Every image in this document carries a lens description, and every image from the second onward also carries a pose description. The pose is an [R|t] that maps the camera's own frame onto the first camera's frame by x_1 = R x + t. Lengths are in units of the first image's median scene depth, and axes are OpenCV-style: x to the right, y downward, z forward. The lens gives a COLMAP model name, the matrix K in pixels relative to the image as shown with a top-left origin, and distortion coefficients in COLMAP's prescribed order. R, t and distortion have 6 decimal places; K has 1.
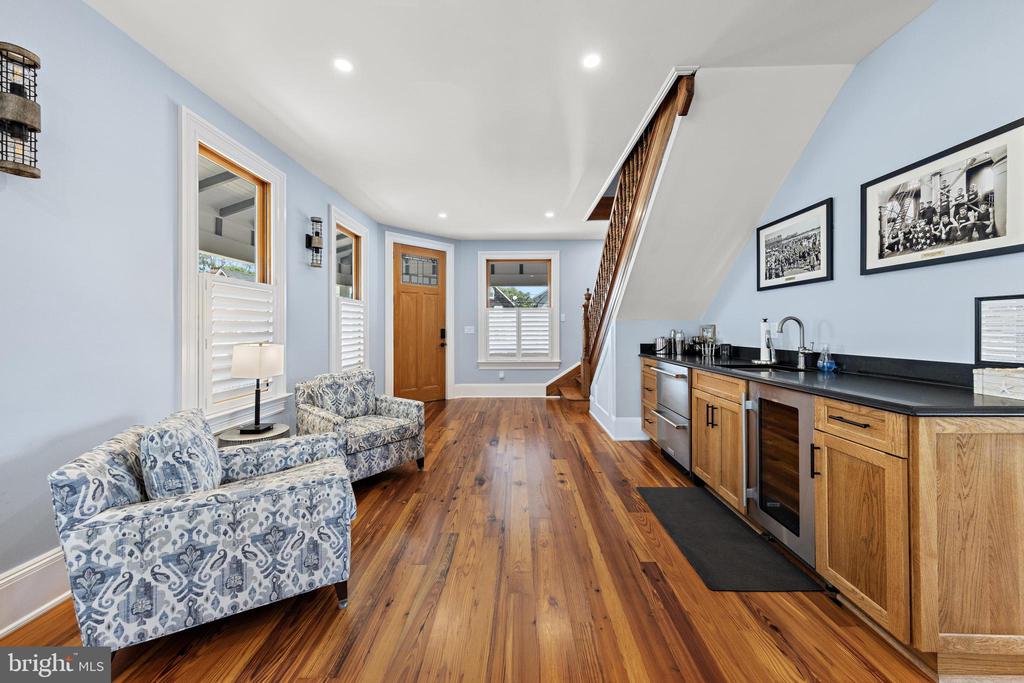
lens RADIAL K [[353.3, 0, 507.9], [0, 353.3, 329.2], [0, 0, 1]] dist [0.000376, -0.000211]
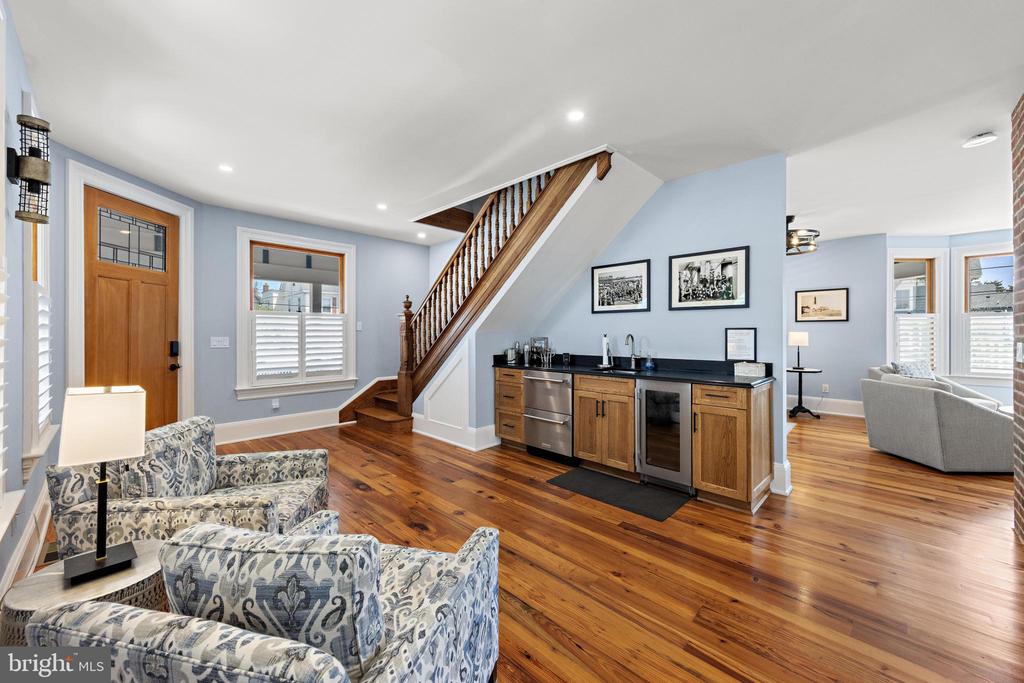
lens RADIAL K [[399.9, 0, 520.0], [0, 399.9, 331.3], [0, 0, 1]] dist [0.001319, 0.000568]
pose [[0.673146, 0.006685, 0.739480, -0.645684], [-0.000475, 0.999963, -0.008607, -0.027685], [-0.739510, 0.005442, 0.673124, 0.183705]]
